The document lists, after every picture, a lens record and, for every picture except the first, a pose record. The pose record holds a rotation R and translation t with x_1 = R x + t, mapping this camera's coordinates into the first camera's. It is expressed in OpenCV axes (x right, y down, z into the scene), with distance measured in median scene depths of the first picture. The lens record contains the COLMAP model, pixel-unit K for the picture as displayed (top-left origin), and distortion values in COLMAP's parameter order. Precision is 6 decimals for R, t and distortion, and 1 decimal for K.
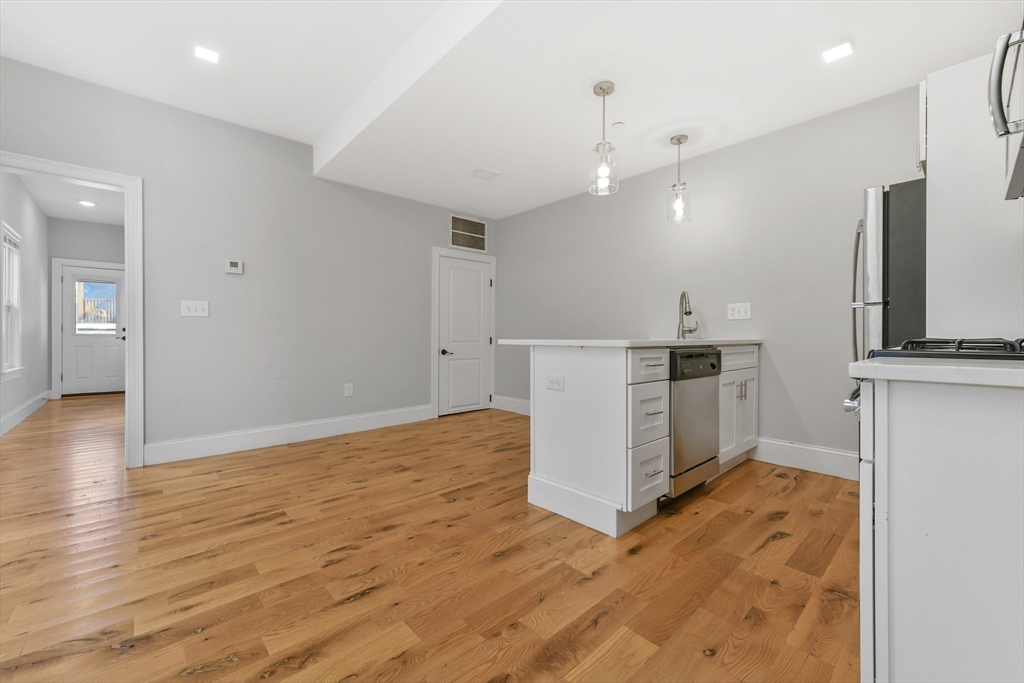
lens RADIAL K [[414.7, 0, 513.9], [0, 414.7, 339.6], [0, 0, 1]] dist [-0.000622, 0.000645]
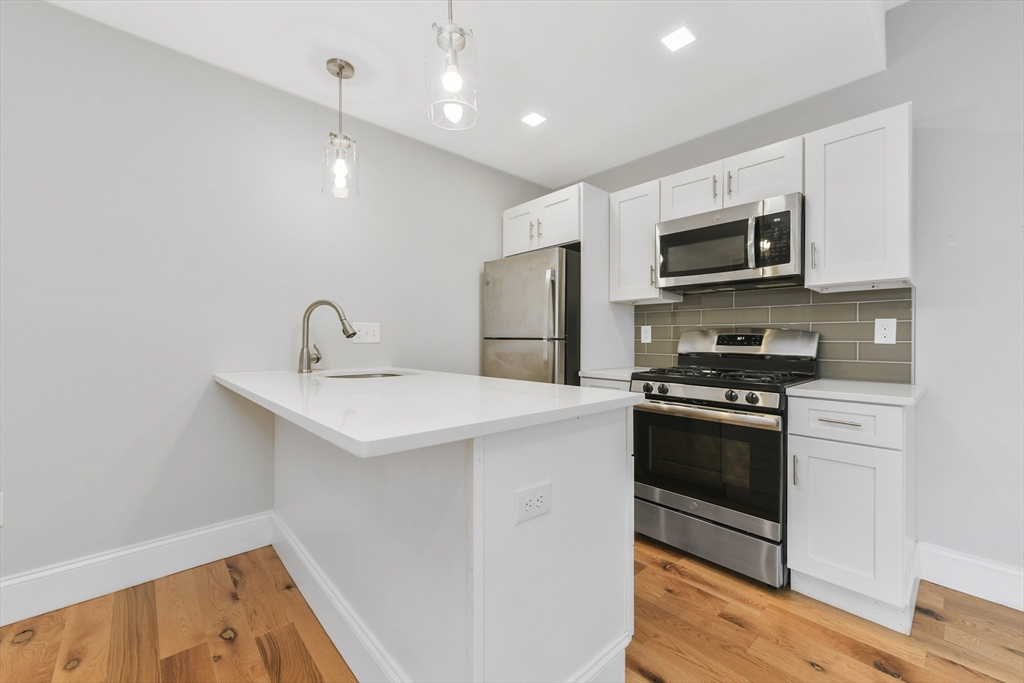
lens RADIAL K [[414.7, 0, 514.6], [0, 414.7, 337.6], [0, 0, 1]] dist [-0.000622, 0.000645]
pose [[-0.013949, -0.001510, 0.999902, -0.262706], [-0.000245, 0.999999, 0.001507, -0.060475], [-0.999903, -0.000224, -0.013949, 0.738407]]
